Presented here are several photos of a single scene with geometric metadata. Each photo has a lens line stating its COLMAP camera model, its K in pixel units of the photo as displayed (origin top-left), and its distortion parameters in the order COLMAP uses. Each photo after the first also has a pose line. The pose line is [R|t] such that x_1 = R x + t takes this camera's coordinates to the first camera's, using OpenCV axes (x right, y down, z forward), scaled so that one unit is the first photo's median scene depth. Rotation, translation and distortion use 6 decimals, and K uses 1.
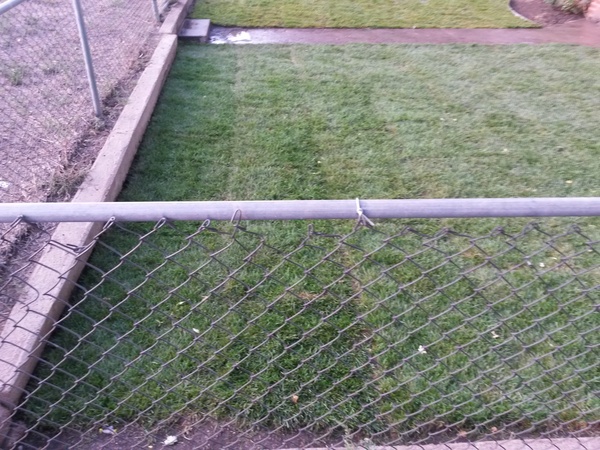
lens RADIAL K [[485.5, 0, 302.1], [0, 485.5, 218.1], [0, 0, 1]] dist [0.104306, -0.174829]
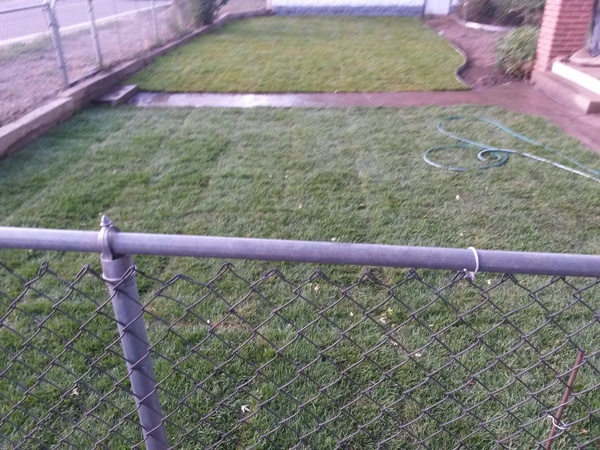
lens RADIAL K [[485.2, 0, 303.6], [0, 485.2, 224.5], [0, 0, 1]] dist [0.078530, -0.104566]
pose [[0.991993, 0.021916, -0.124378, 0.477668], [-0.036344, 0.992707, -0.114945, 0.006649], [0.120951, 0.118545, 0.985555, 0.048944]]
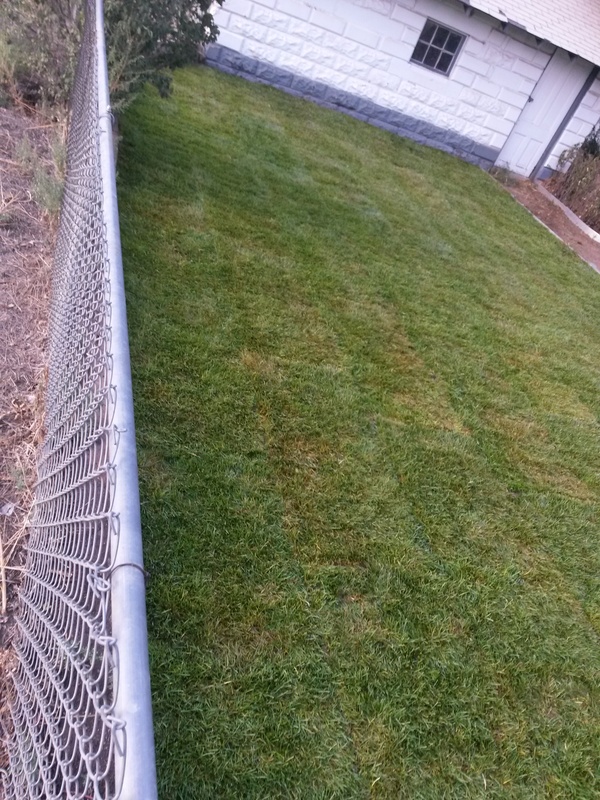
lens RADIAL K [[647.3, 0, 305.5], [0, 647.3, 399.6], [0, 0, 1]] dist [0.104306, -0.174829]
pose [[0.933162, 0.163454, 0.320143, -0.449326], [-0.174600, 0.984620, 0.006215, -1.061399], [-0.314204, -0.061697, 0.947349, 1.455985]]
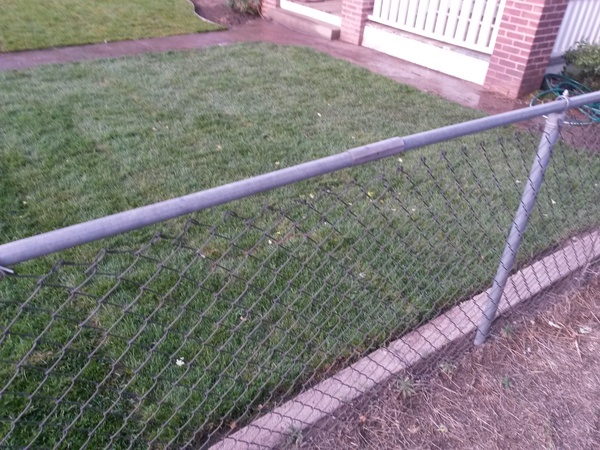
lens RADIAL K [[485.5, 0, 302.1], [0, 485.5, 218.1], [0, 0, 1]] dist [0.104306, -0.174829]
pose [[0.850906, -0.271787, 0.449546, 0.044293], [0.279584, 0.958794, 0.050469, 0.004970], [-0.444739, 0.082742, 0.891830, -0.005117]]
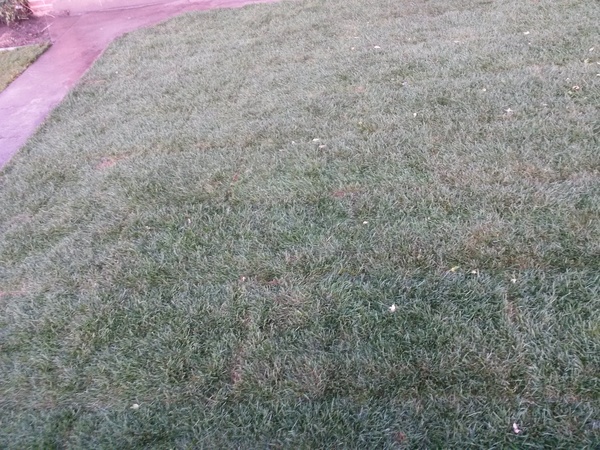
lens RADIAL K [[485.2, 0, 303.6], [0, 485.2, 224.5], [0, 0, 1]] dist [0.078530, -0.104566]
pose [[0.153325, -0.699307, 0.698185, -0.325626], [0.674110, 0.590631, 0.443542, -0.494154], [-0.722542, 0.402647, 0.561968, 0.655187]]
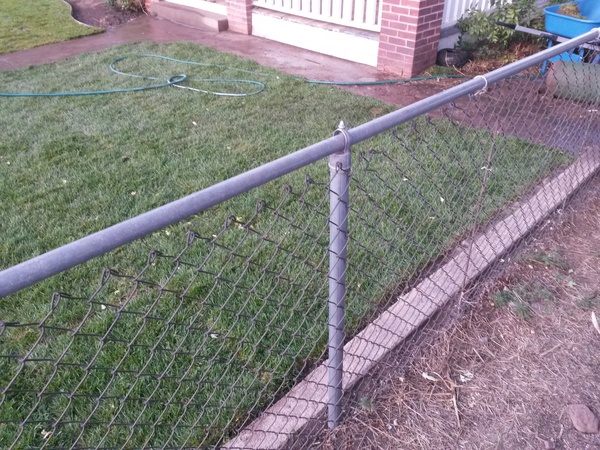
lens RADIAL K [[483.7, 0, 301.8], [0, 483.7, 218.6], [0, 0, 1]] dist [0.106634, -0.180518]
pose [[0.759031, -0.401509, 0.512507, 0.226196], [0.403623, 0.907862, 0.113467, -0.003990], [-0.510844, 0.120735, 0.851153, 0.026924]]
